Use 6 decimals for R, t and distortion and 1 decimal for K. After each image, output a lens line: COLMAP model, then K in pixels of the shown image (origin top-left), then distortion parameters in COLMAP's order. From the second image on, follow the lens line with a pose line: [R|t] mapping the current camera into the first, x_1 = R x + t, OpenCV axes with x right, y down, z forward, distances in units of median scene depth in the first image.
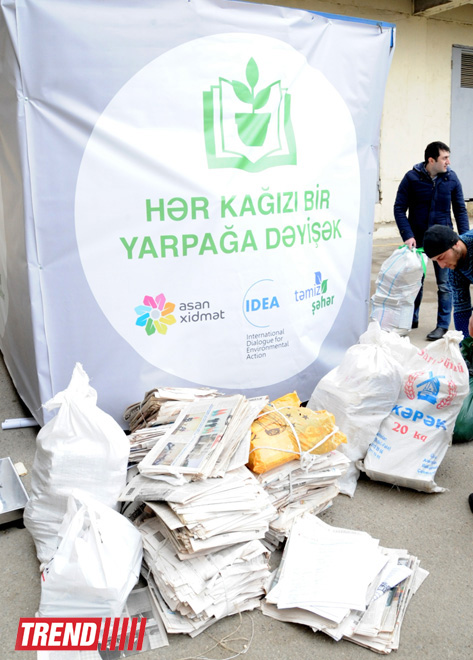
lens RADIAL K [[589.0, 0, 233.5], [0, 589.0, 293.7], [0, 0, 1]] dist [-0.140325, 0.016042]
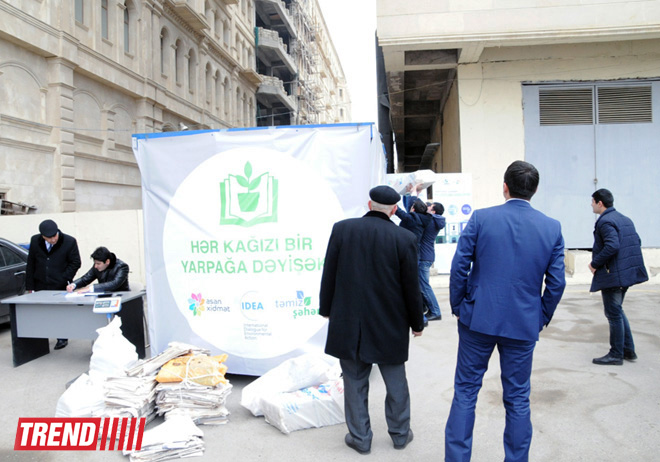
lens RADIAL K [[562.1, 0, 330.0], [0, 562.1, 231.0], [0, 0, 1]] dist [-0.165096, 0.124467]
pose [[0.815714, 0.015102, -0.578258, 1.176029], [-0.111396, 0.985049, -0.131414, -0.007994], [0.567628, 0.171611, 0.805201, -0.175730]]
